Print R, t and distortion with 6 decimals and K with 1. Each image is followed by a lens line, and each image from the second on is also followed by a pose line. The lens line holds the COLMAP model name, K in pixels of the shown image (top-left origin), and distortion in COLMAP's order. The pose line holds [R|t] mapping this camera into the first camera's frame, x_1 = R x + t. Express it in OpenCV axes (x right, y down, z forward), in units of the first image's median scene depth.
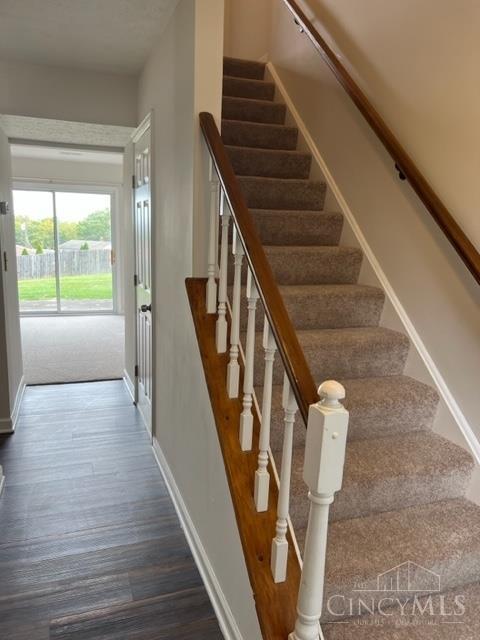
lens RADIAL K [[473.8, 0, 238.9], [0, 473.8, 323.9], [0, 0, 1]] dist [0.041977, -0.074823]
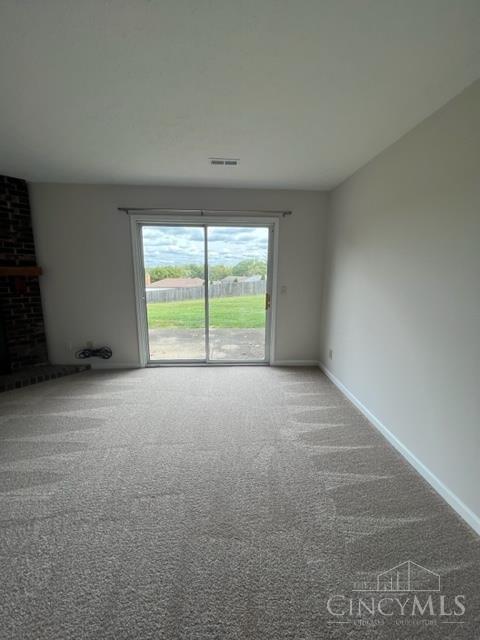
lens RADIAL K [[254.9, 0, 241.5], [0, 254.9, 318.4], [0, 0, 1]] dist [-0.001529, -0.000349]
pose [[0.959183, 0.036104, -0.280472, -0.039518], [-0.038337, 0.999262, -0.002476, -0.023188], [0.280175, 0.013128, 0.959859, 0.119605]]
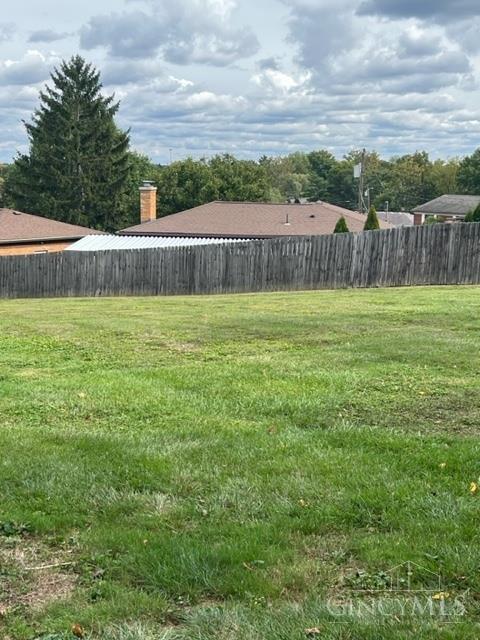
lens RADIAL K [[862.0, 0, 240.0], [0, 862.0, 320.0], [0, 0, 1]] dist [0.191876, 0.021098]
pose [[0.846480, 0.077117, -0.526806, -0.096343], [-0.093510, 0.995608, -0.004510, -0.050699], [0.524145, 0.053079, 0.849973, 0.268296]]
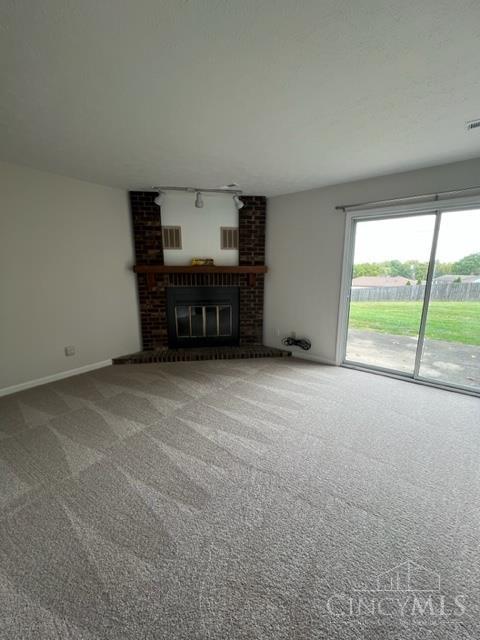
lens RADIAL K [[254.9, 0, 241.5], [0, 254.9, 318.4], [0, 0, 1]] dist [-0.001529, -0.000349]
pose [[0.537857, 0.139919, -0.831344, -0.044030], [-0.143790, 0.986907, 0.073073, -0.022831], [0.830683, 0.080236, 0.550934, 0.117383]]
